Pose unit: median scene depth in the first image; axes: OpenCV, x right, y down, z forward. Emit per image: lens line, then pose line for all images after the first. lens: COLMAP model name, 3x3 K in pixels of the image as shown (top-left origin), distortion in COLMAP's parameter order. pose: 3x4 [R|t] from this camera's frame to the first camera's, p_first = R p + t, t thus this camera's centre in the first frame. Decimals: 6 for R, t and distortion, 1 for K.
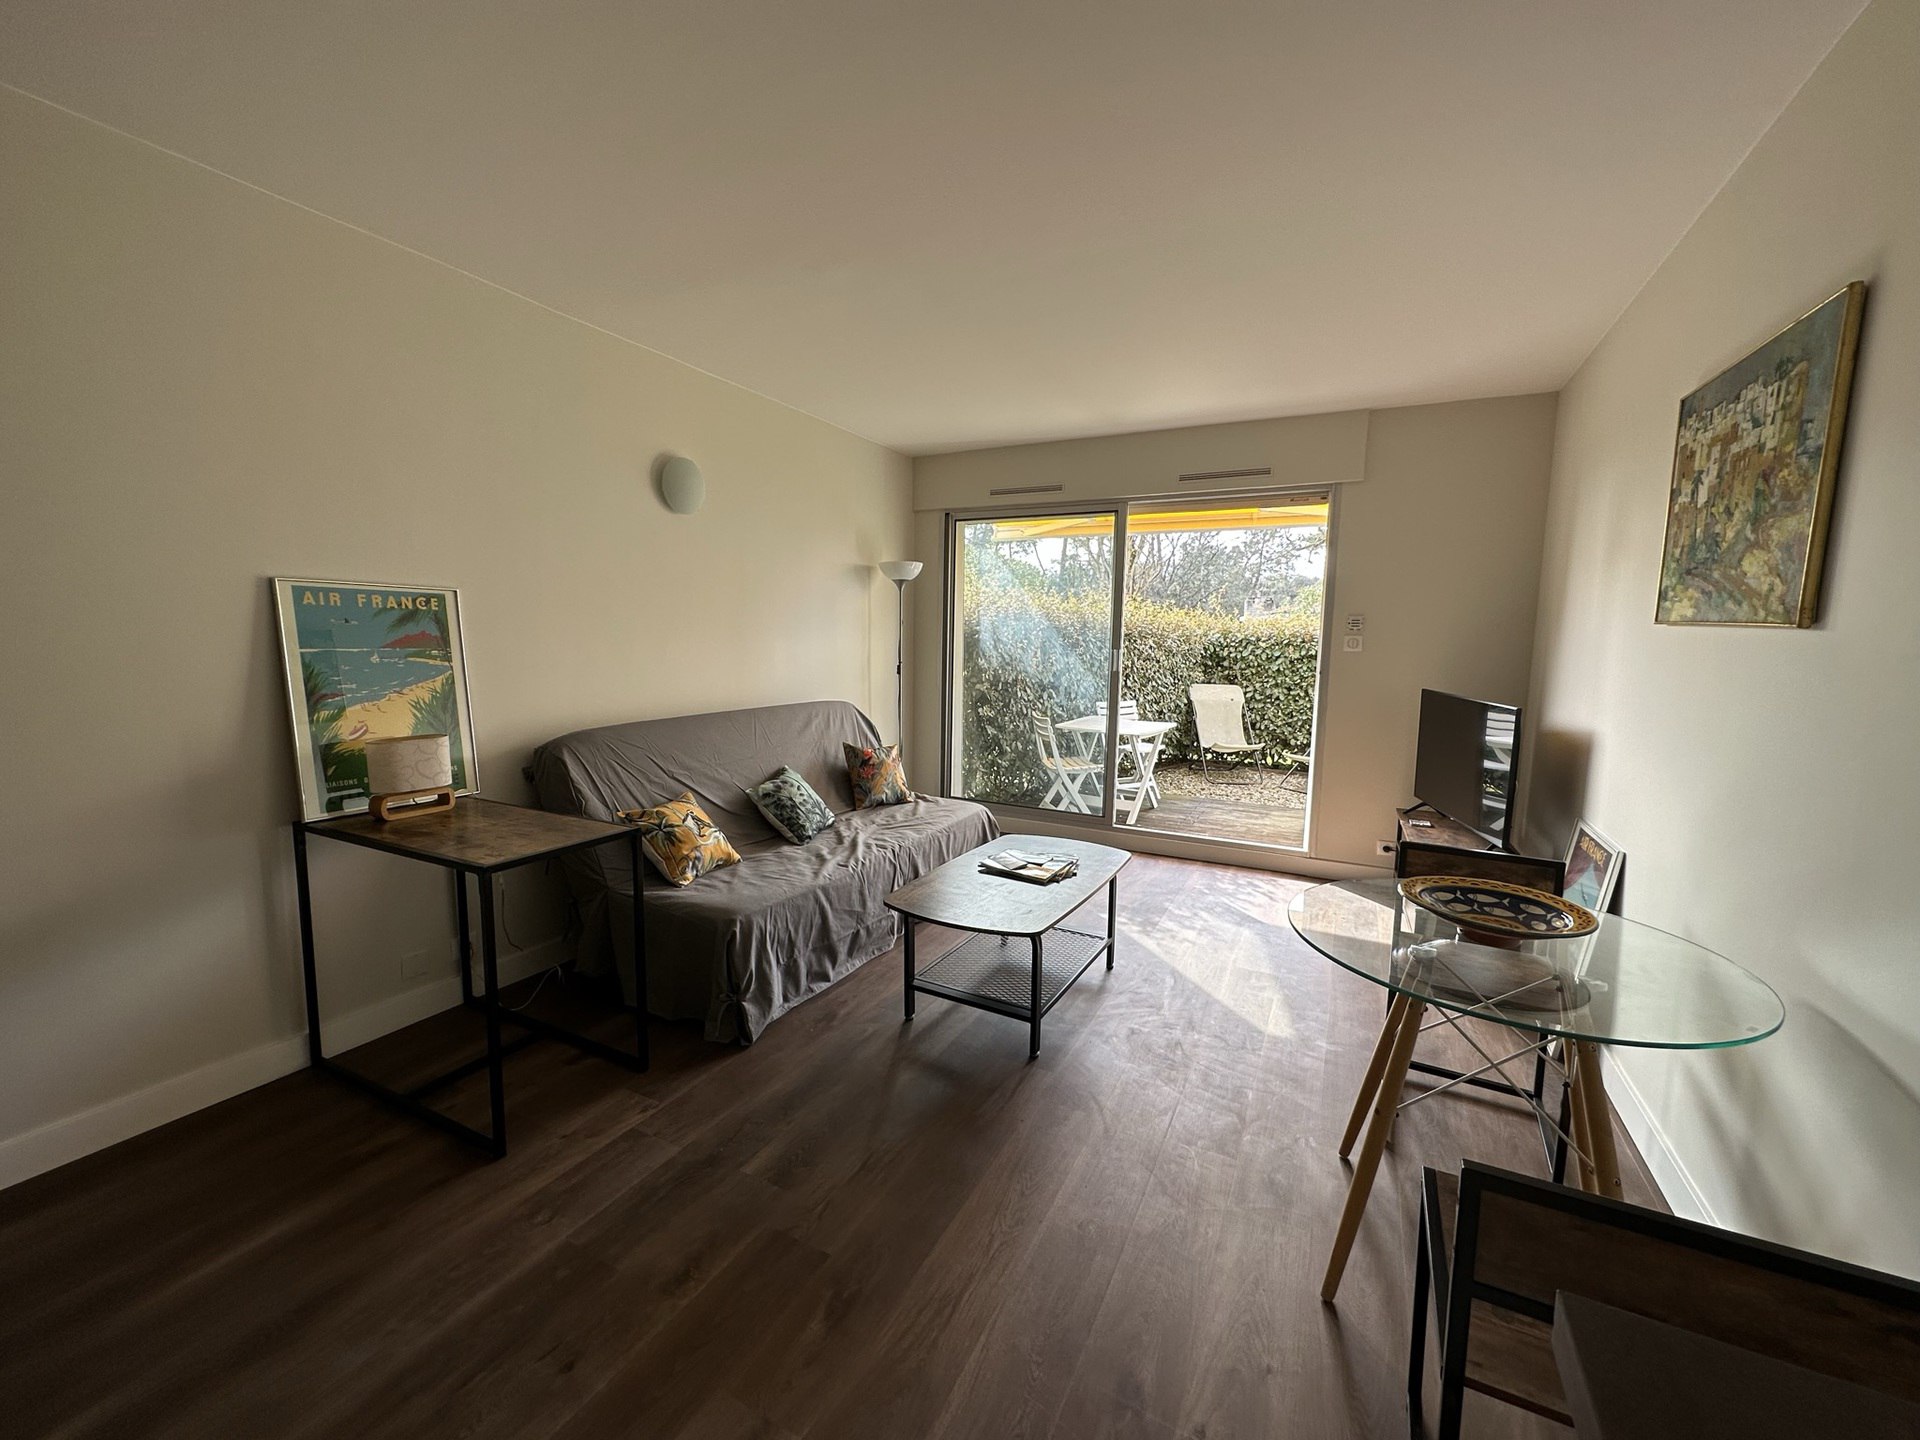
lens RADIAL K [[767.3, 0, 956.9], [0, 767.3, 720.3], [0, 0, 1]] dist [-0.001344, -0.000433]
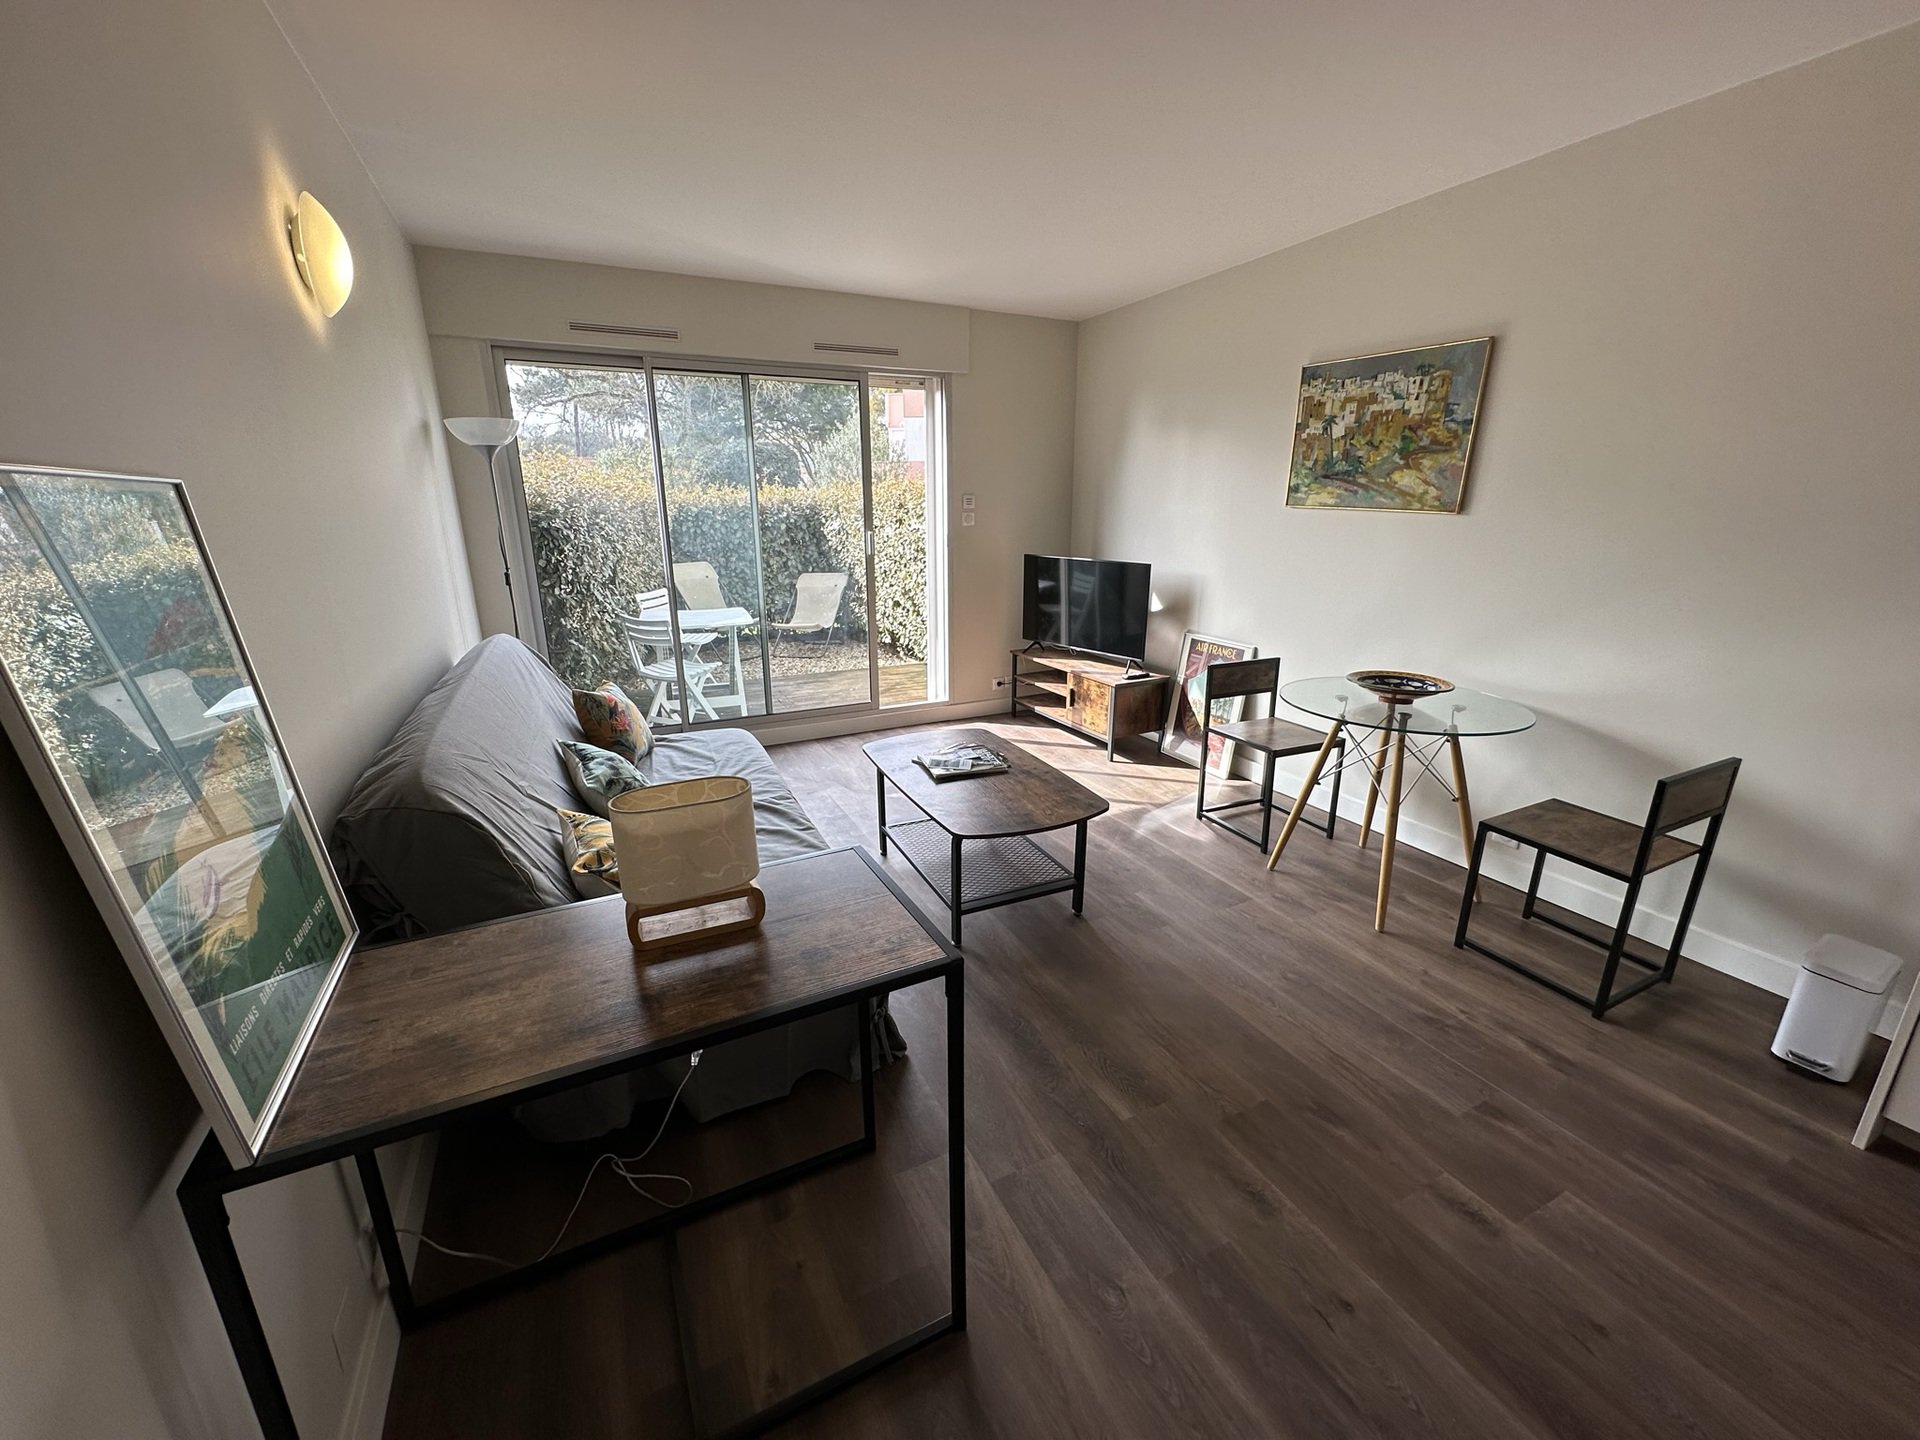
lens RADIAL K [[767.3, 0, 954.3], [0, 767.3, 723.5], [0, 0, 1]] dist [-0.001344, -0.000433]
pose [[0.592594, -0.241893, 0.768323, -1.025452], [0.103974, 0.968835, 0.224827, -0.134152], [-0.798763, -0.053346, 0.599276, 0.617675]]
